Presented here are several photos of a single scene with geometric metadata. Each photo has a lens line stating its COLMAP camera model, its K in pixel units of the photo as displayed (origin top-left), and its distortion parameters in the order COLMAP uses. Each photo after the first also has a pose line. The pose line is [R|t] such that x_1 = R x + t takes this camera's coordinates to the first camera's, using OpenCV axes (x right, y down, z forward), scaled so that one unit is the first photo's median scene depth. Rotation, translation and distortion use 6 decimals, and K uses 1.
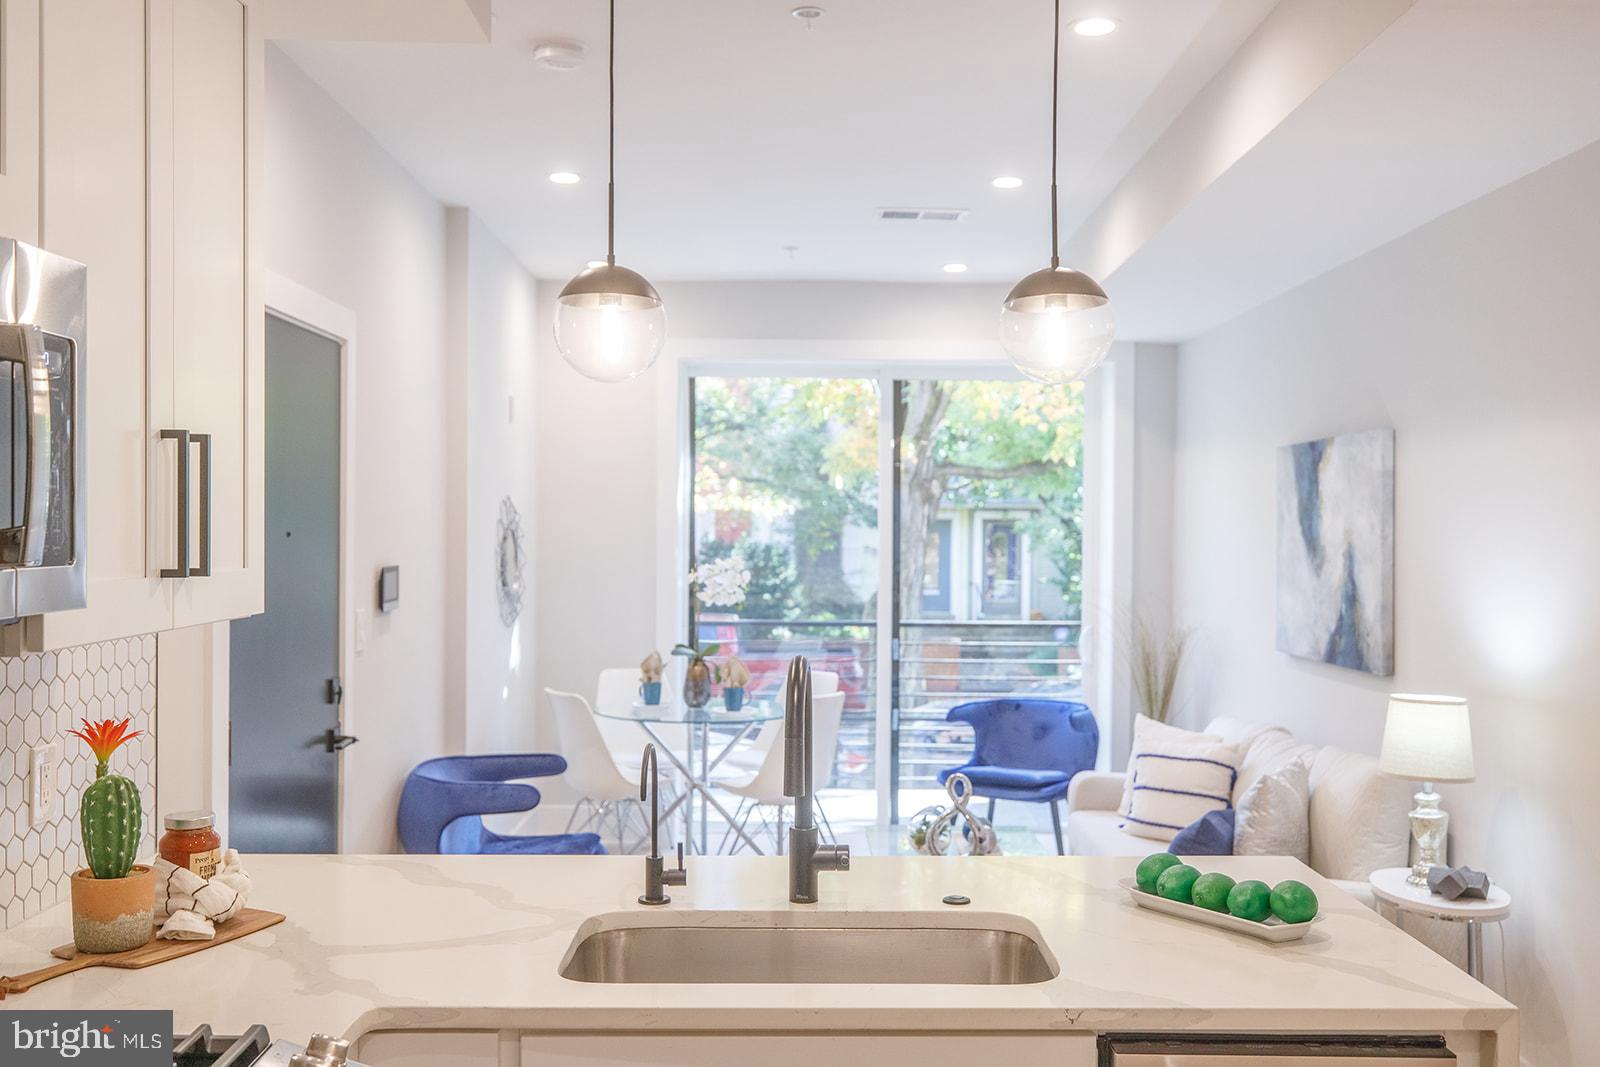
lens RADIAL K [[1532.4, 0, 795.2], [0, 1532.4, 534.0], [0, 0, 1]] dist [0.011076, -0.000645]
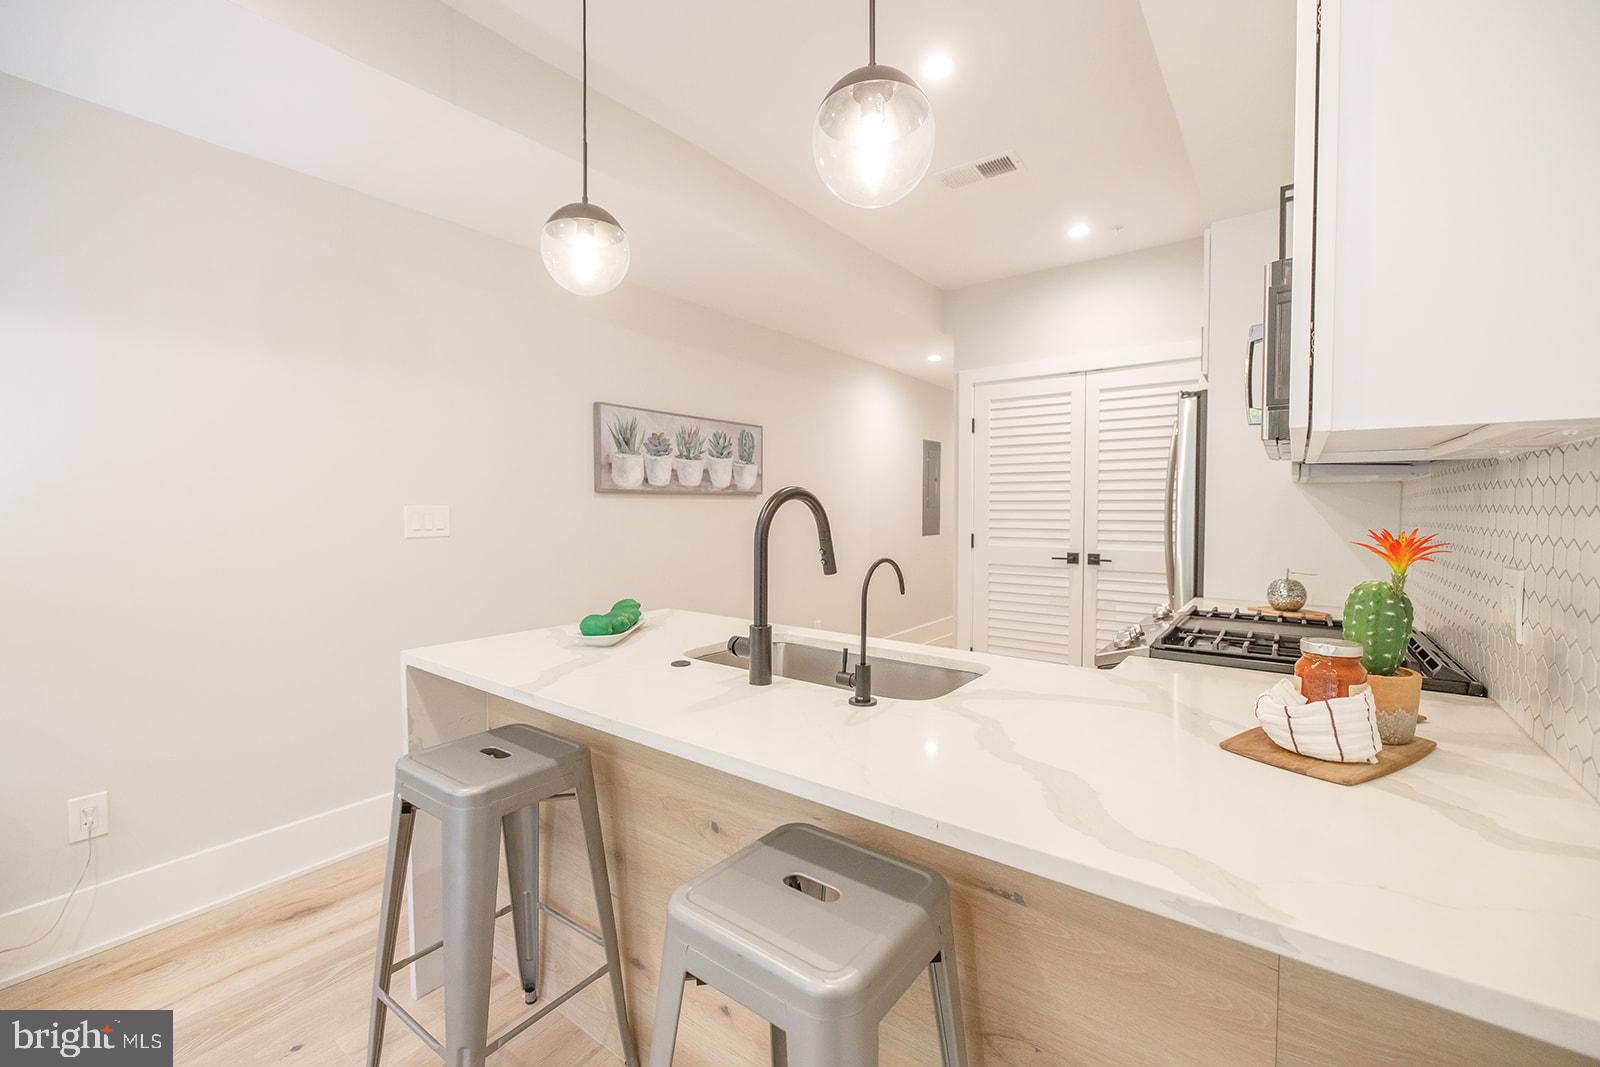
lens RADIAL K [[668.8, 0, 794.0], [0, 668.8, 525.7], [0, 0, 1]] dist [-0.003068, 0.000127]
pose [[-0.795004, -0.020398, 0.606261, -0.162947], [0.001011, 0.999389, 0.034950, 0.041598], [-0.606603, 0.028398, -0.794498, 0.654055]]
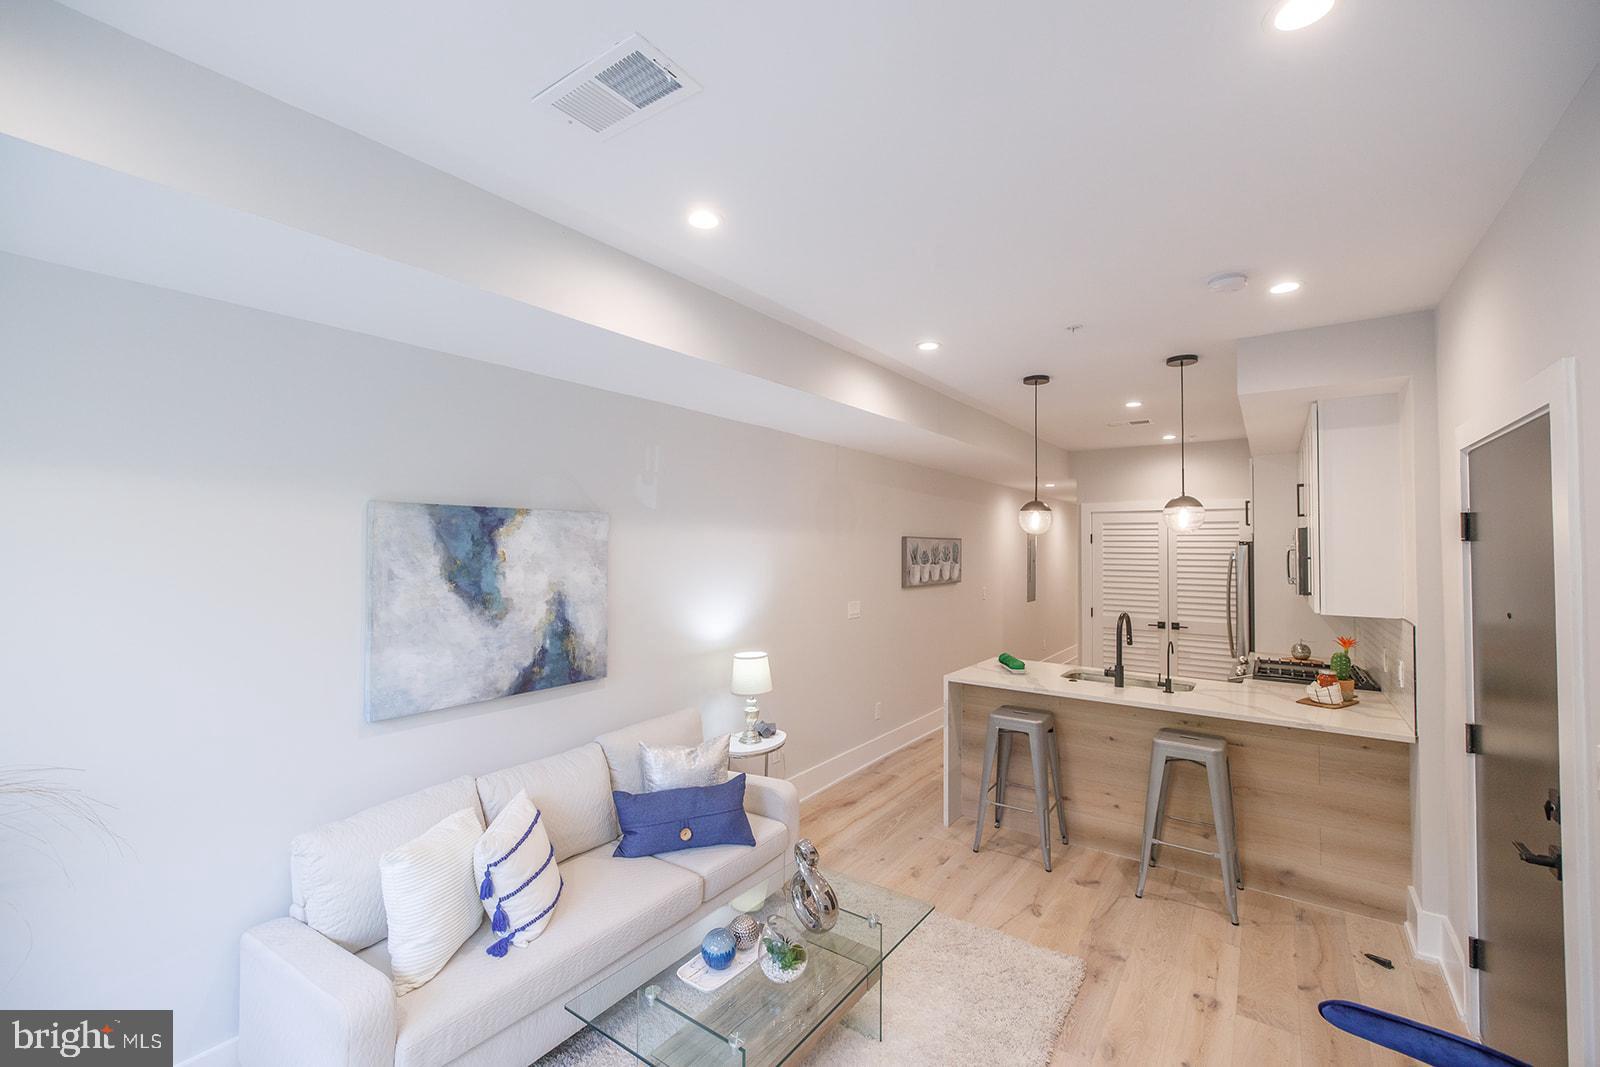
lens RADIAL K [[676.3, 0, 792.4], [0, 676.3, 527.2], [0, 0, 1]] dist [-0.002539, 0.000514]
pose [[-0.811005, 0.006597, 0.585002, -0.134285], [-0.008203, 0.999710, -0.022644, -0.035291], [-0.584981, -0.023163, -0.810716, 1.225583]]
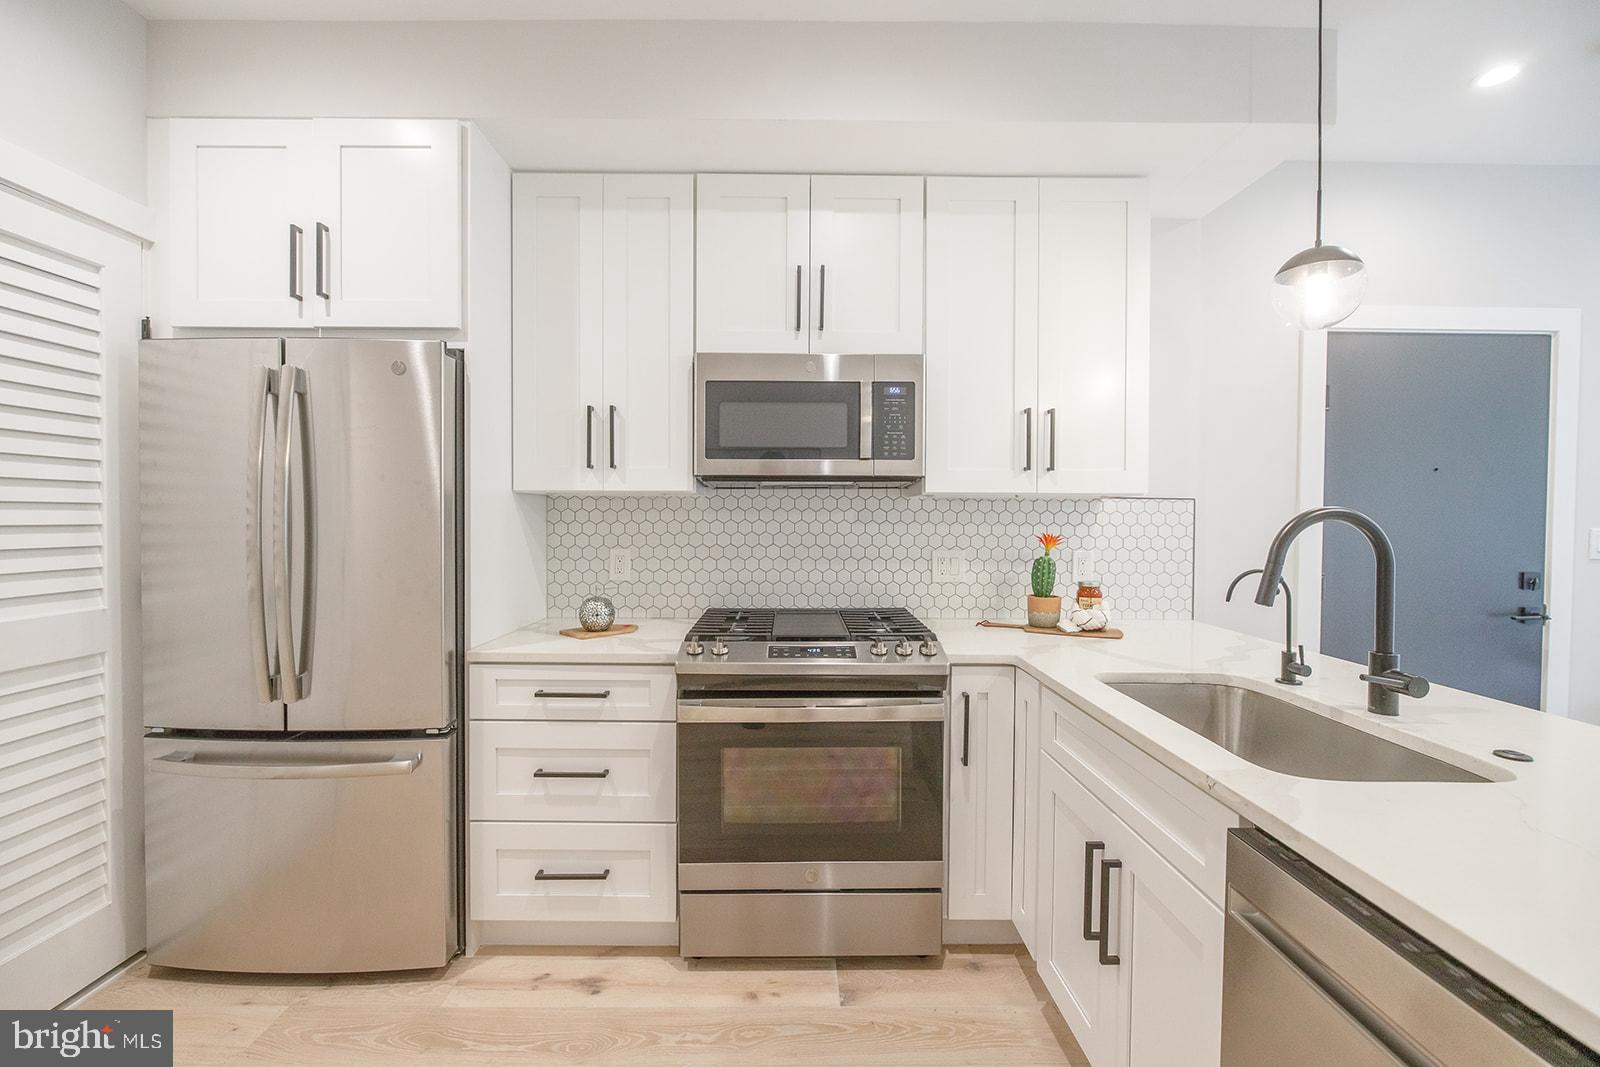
lens RADIAL K [[672.4, 0, 799.3], [0, 672.4, 525.5], [0, 0, 1]] dist [-0.004827, -0.000058]
pose [[0.002411, 0.008755, -0.999959, 0.245477], [-0.013376, 0.999872, 0.008722, 0.042551], [0.999908, 0.013354, 0.002528, 0.248297]]
